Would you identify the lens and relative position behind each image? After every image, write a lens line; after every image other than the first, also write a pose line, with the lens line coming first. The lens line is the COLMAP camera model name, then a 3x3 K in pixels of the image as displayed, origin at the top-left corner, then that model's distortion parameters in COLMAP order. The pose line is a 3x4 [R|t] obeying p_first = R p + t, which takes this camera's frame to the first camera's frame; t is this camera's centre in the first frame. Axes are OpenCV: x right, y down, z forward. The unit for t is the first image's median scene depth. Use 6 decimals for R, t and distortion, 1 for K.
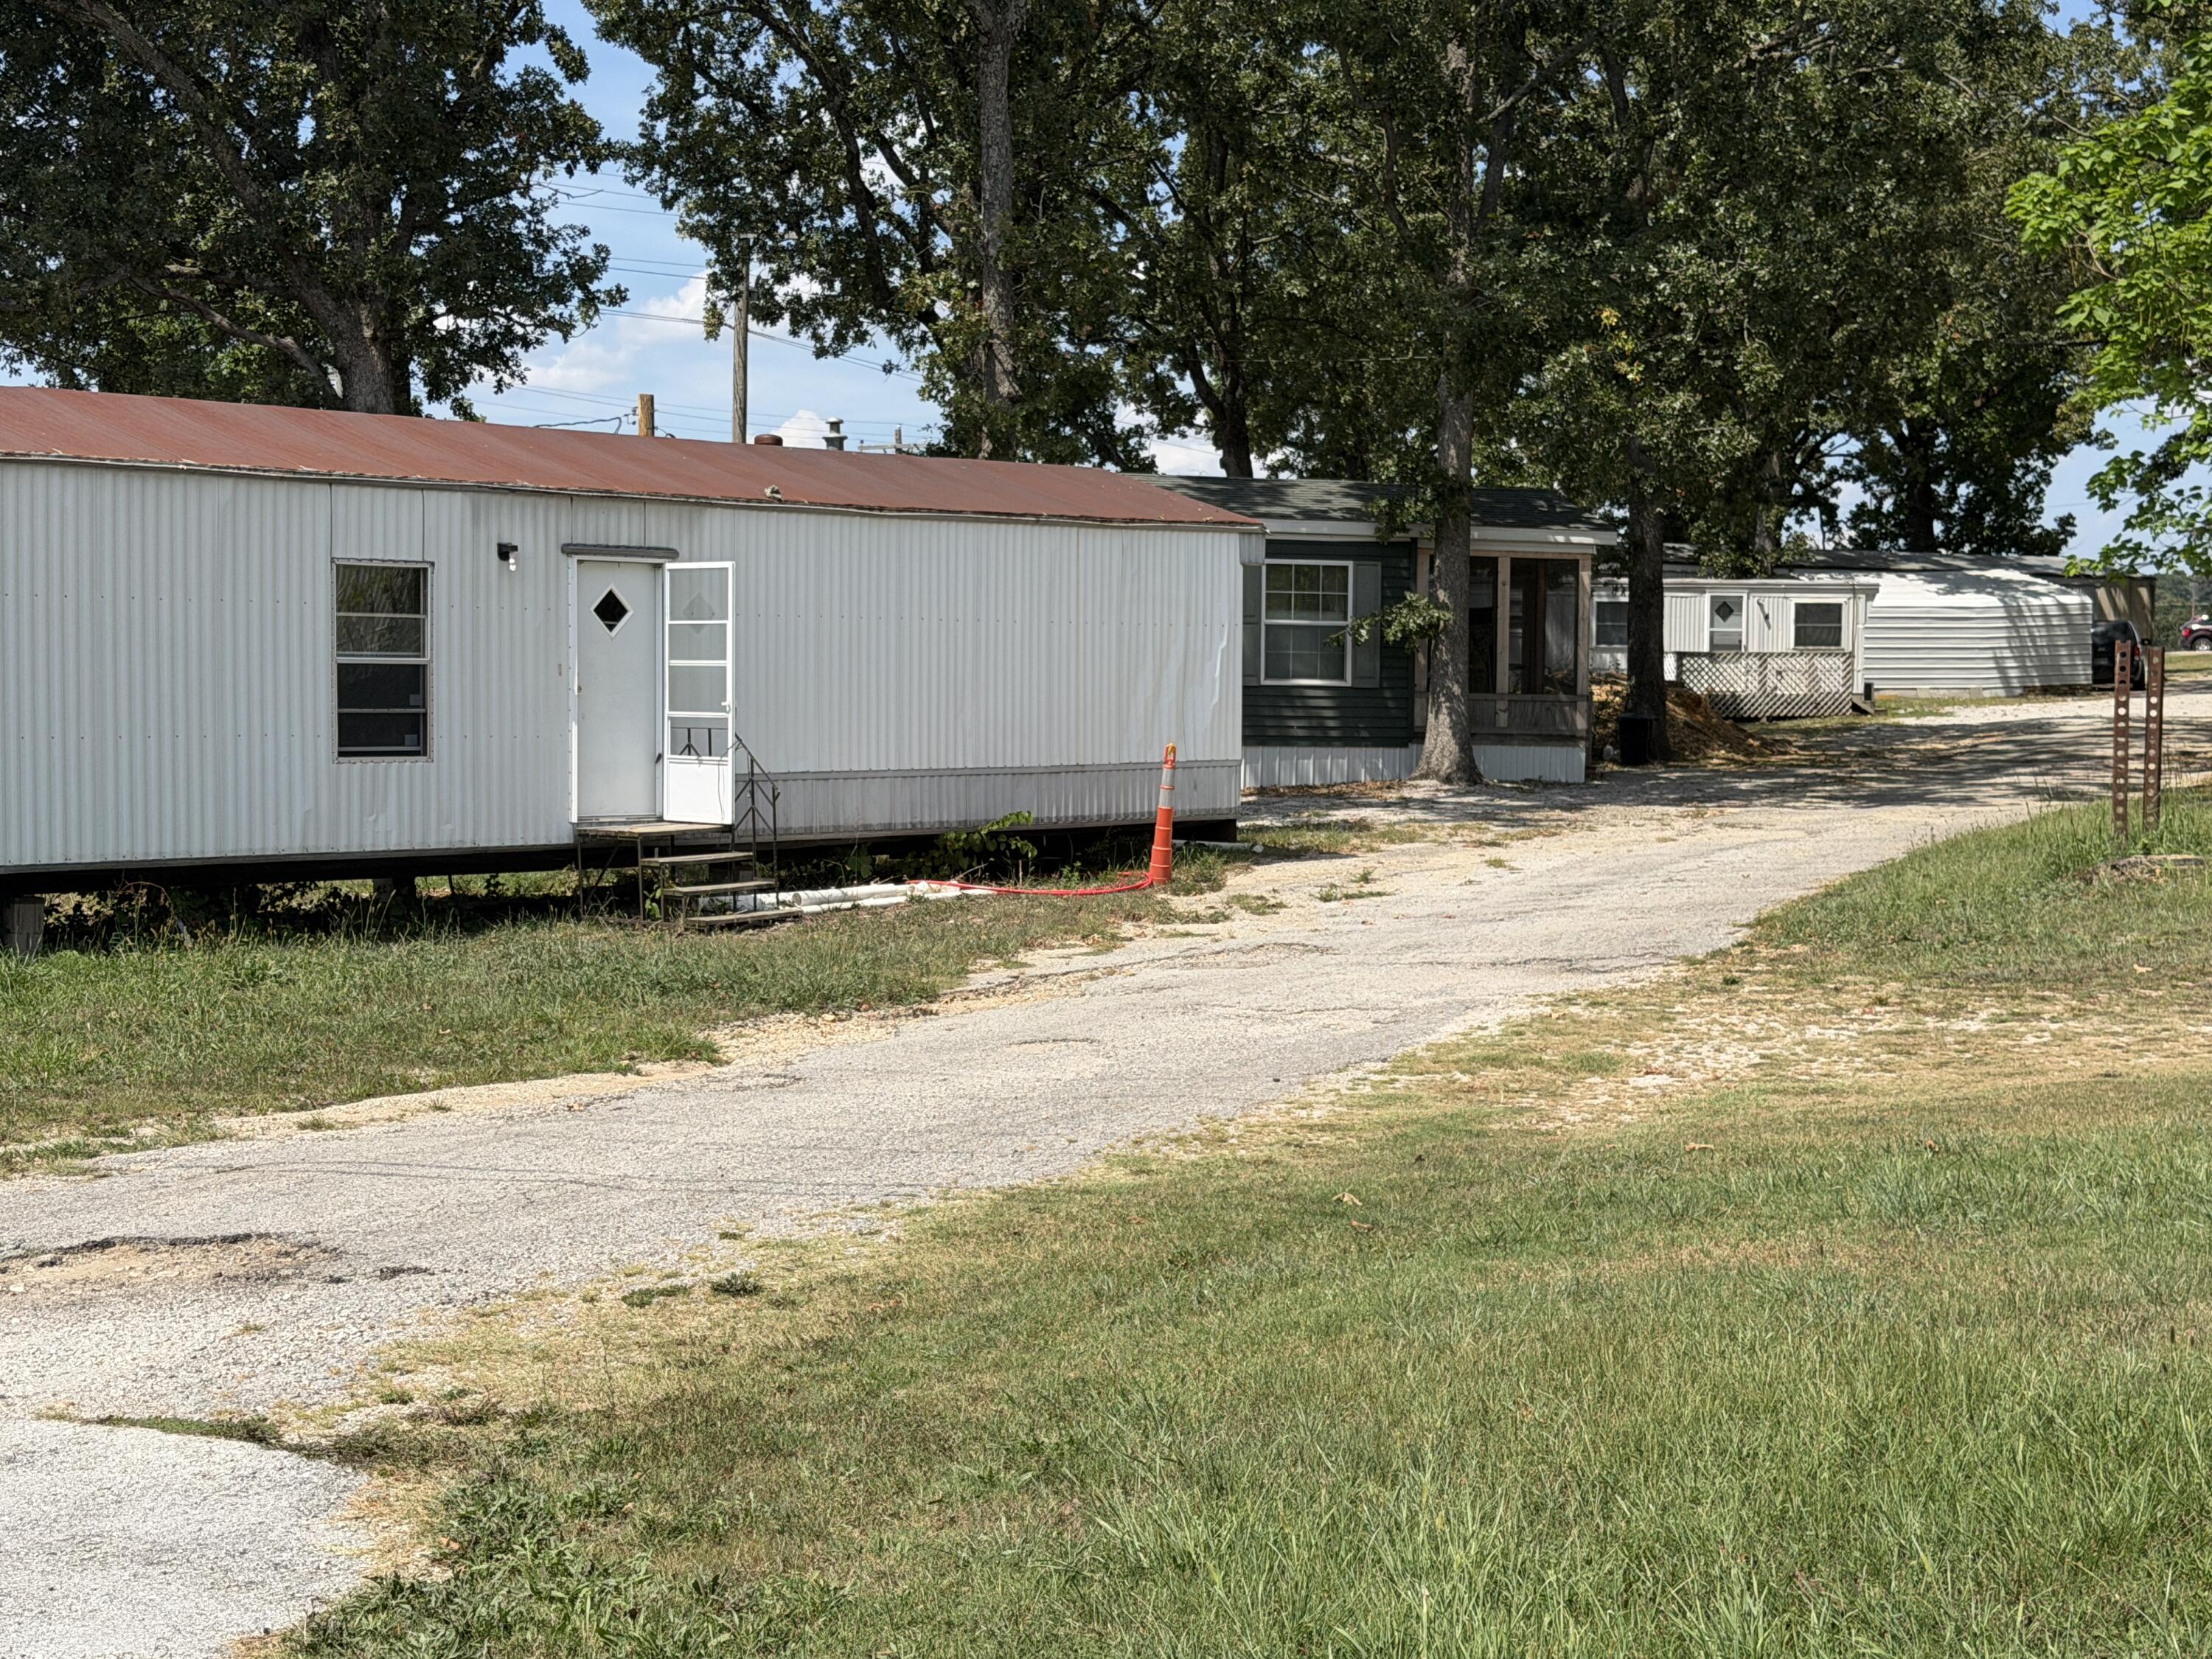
lens RADIAL K [[3181.9, 0, 1108.1], [0, 3181.9, 830.0], [0, 0, 1]] dist [0.144808, -0.145378]
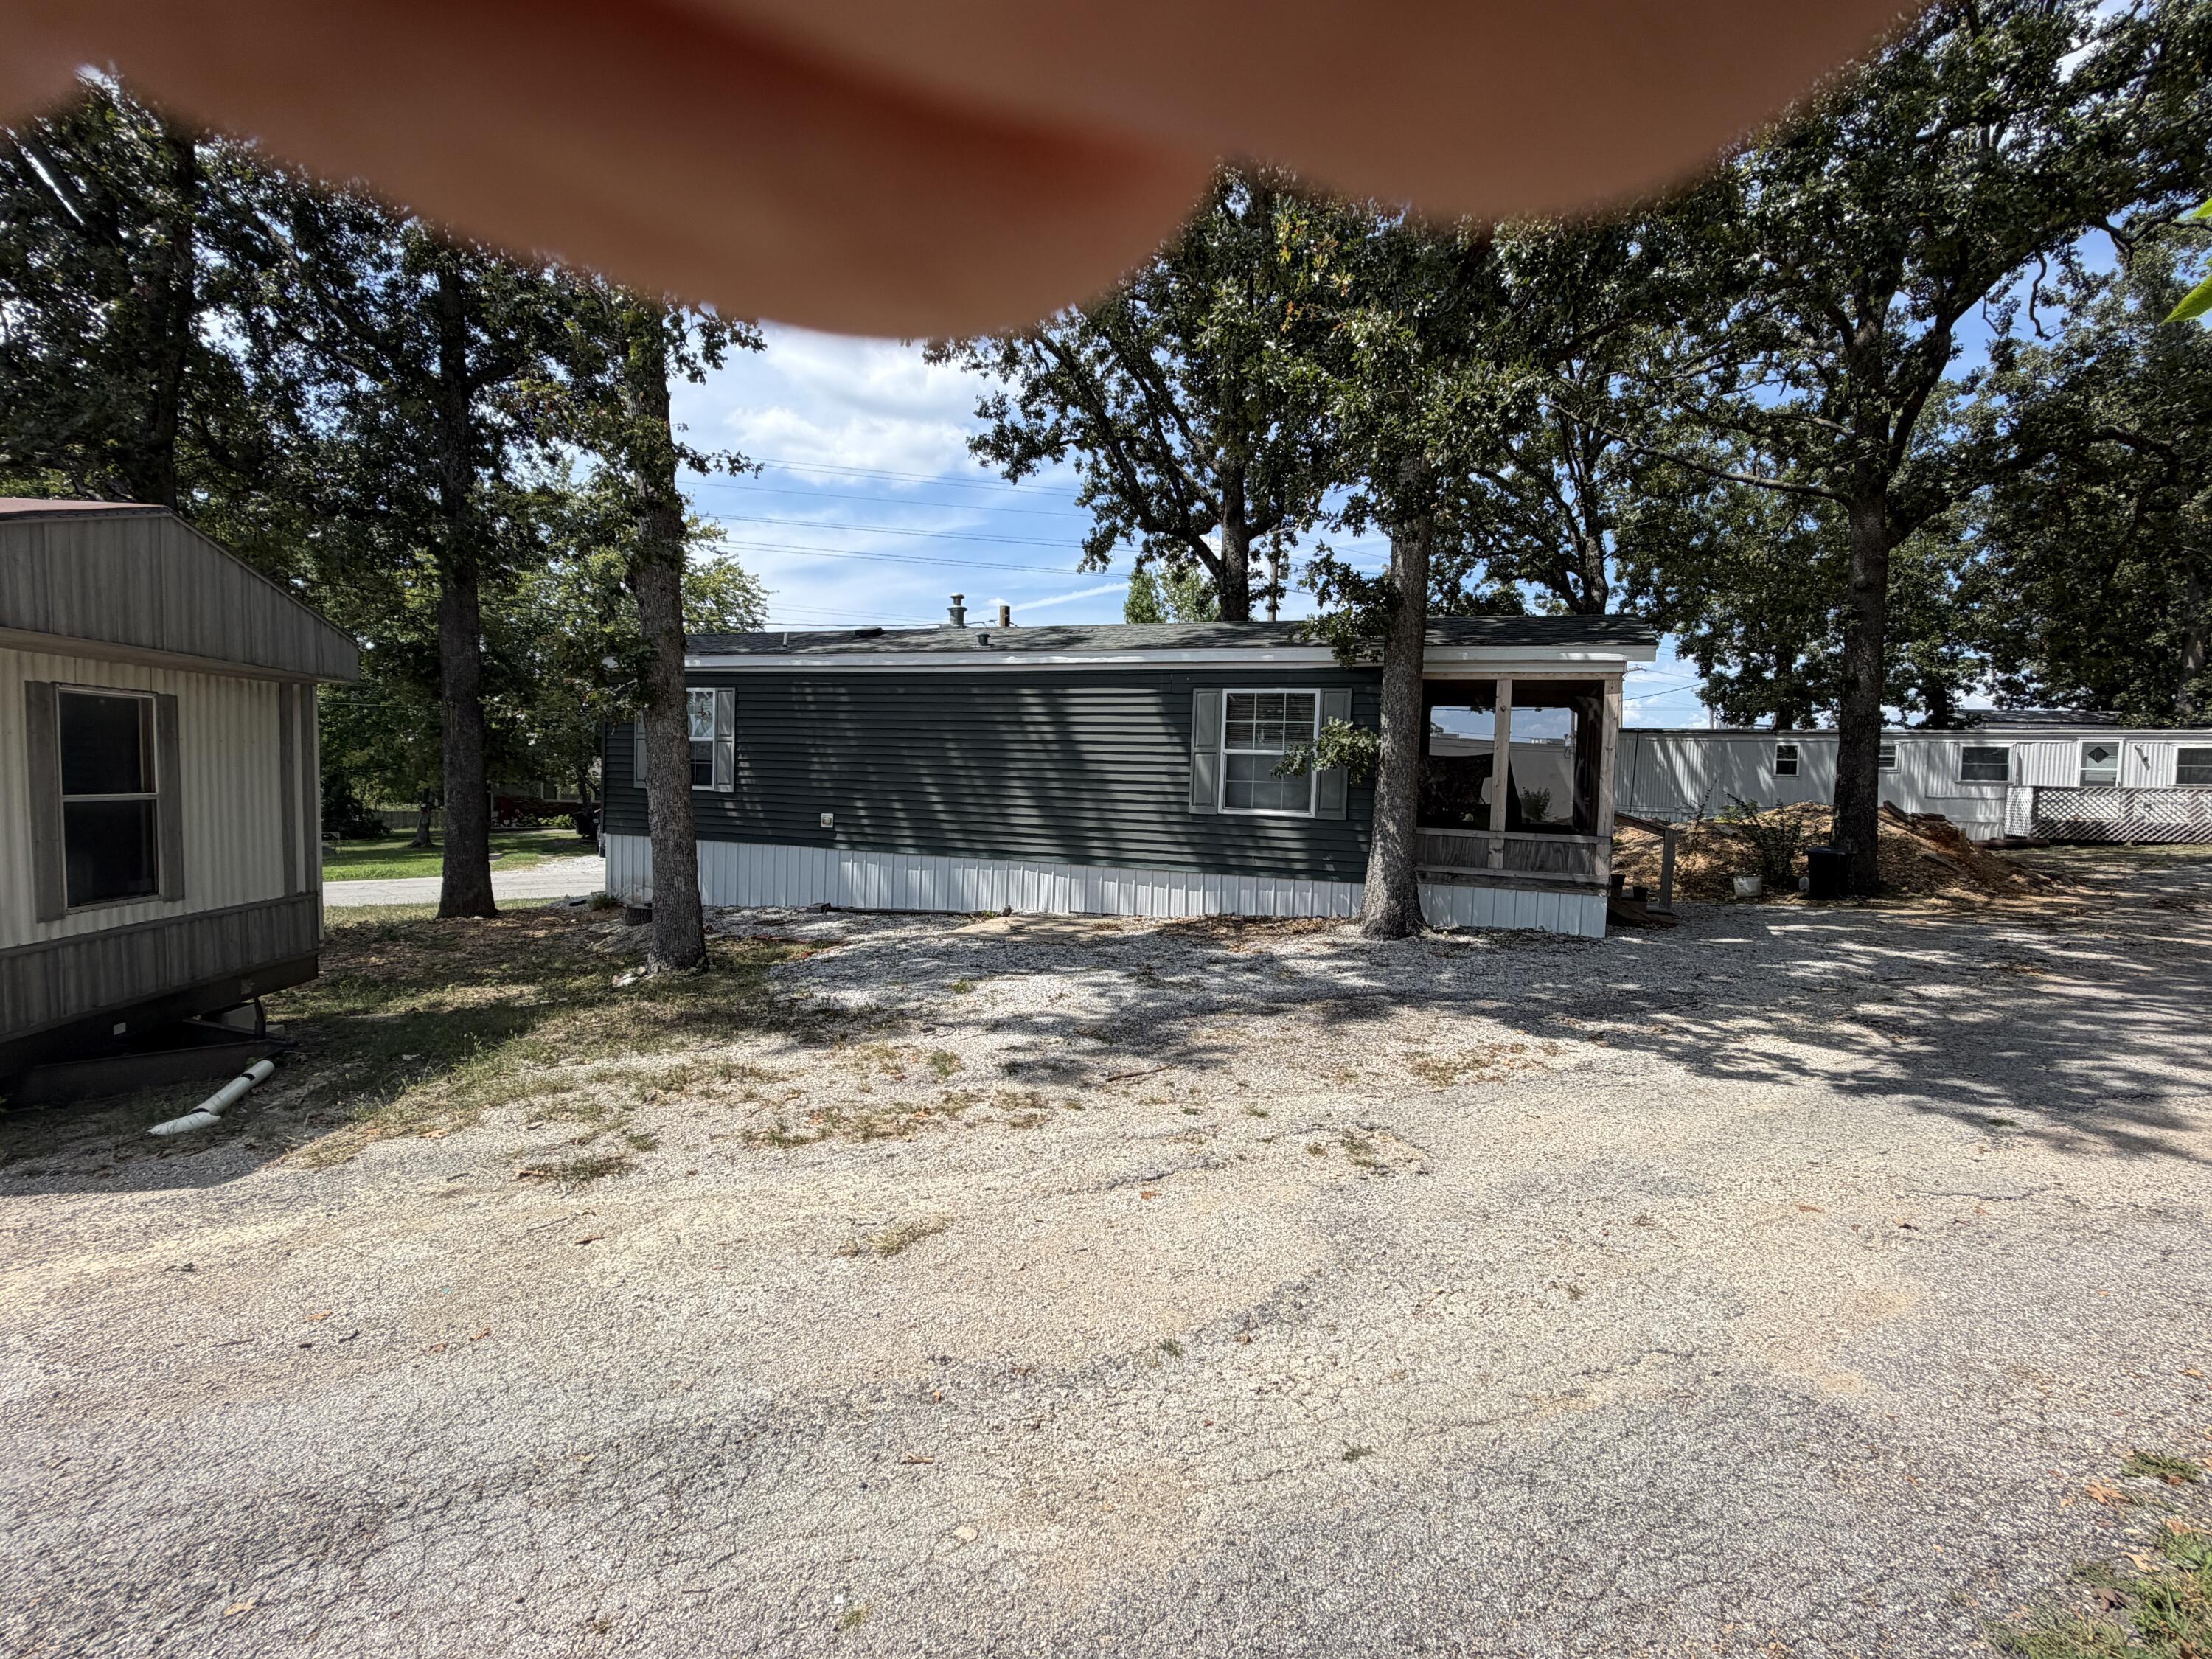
lens RADIAL K [[1026.9, 0, 1101.8], [0, 1026.9, 821.5], [0, 0, 1]] dist [0.001047, 0.000227]
pose [[0.788387, 0.039544, -0.613908, 0.132890], [-0.045693, 0.998939, 0.005666, -0.026413], [0.613481, 0.023584, 0.789358, 0.439369]]
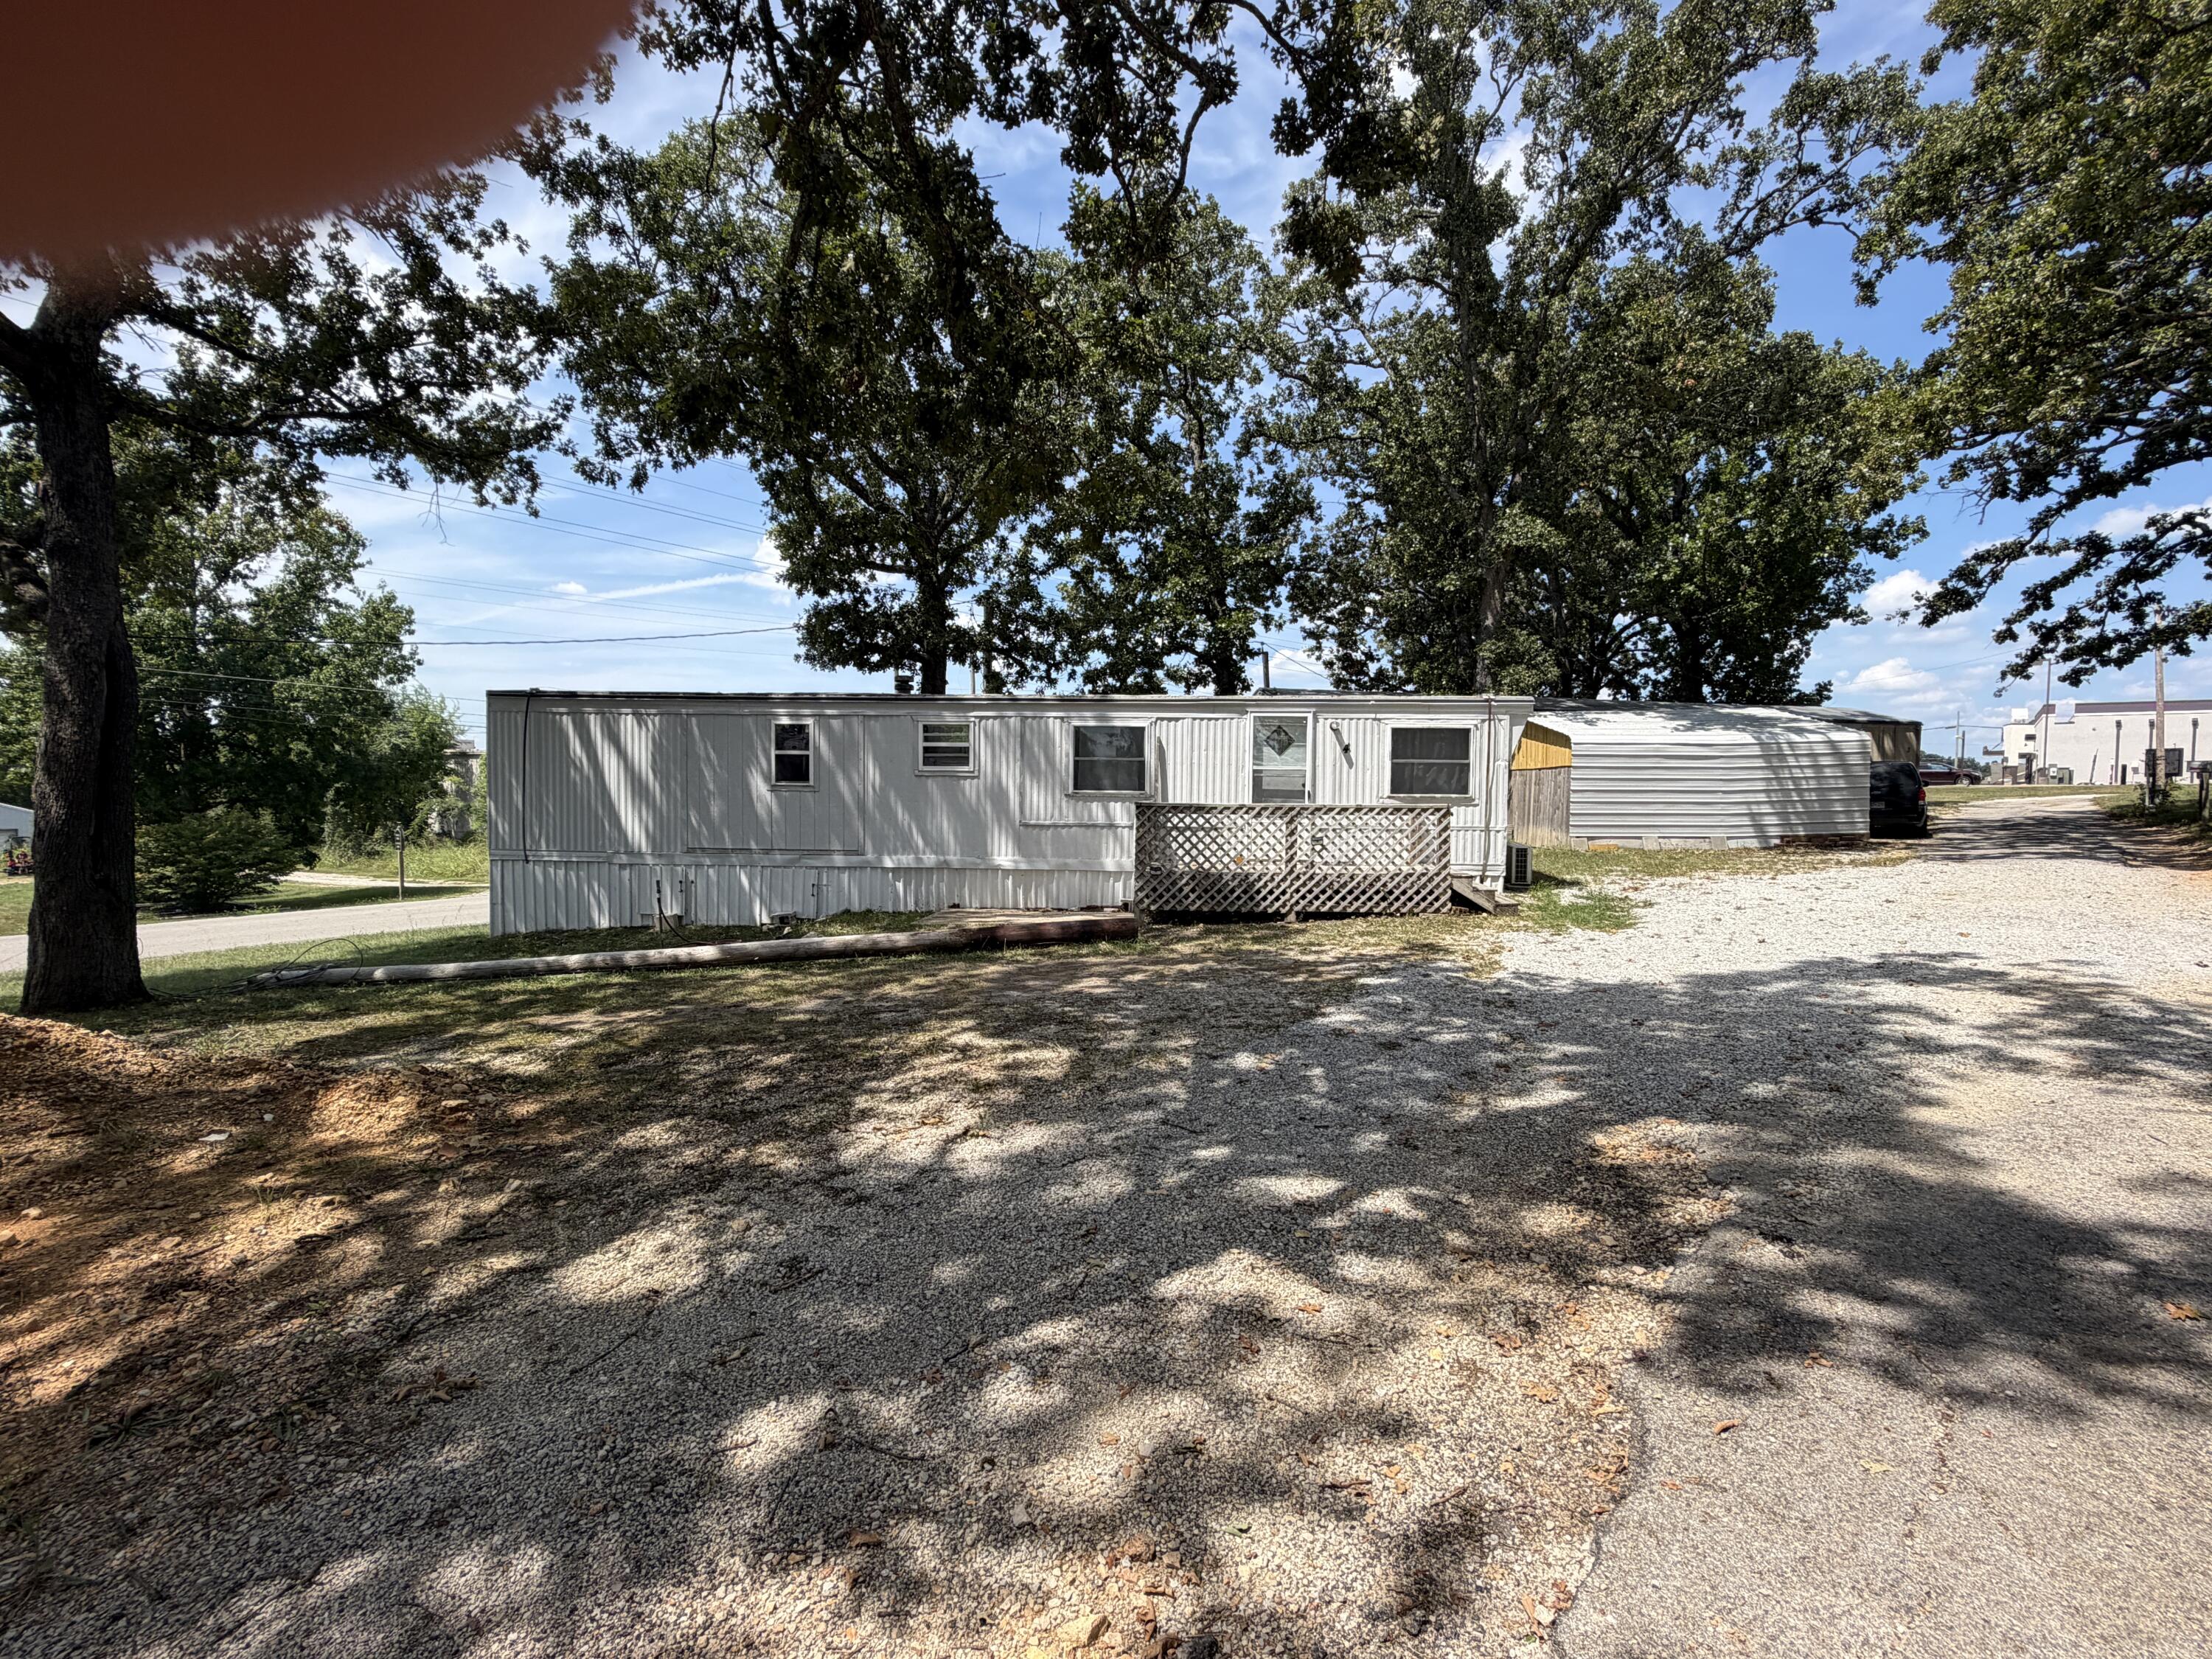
lens RADIAL K [[1036.0, 0, 1106.0], [0, 1036.0, 829.5], [0, 0, 1]] dist [0.013721, 0.000029]
pose [[0.955559, 0.012372, -0.294541, 0.222497], [-0.015325, 0.999853, -0.007721, -0.047509], [0.294402, 0.011891, 0.955608, 0.782164]]
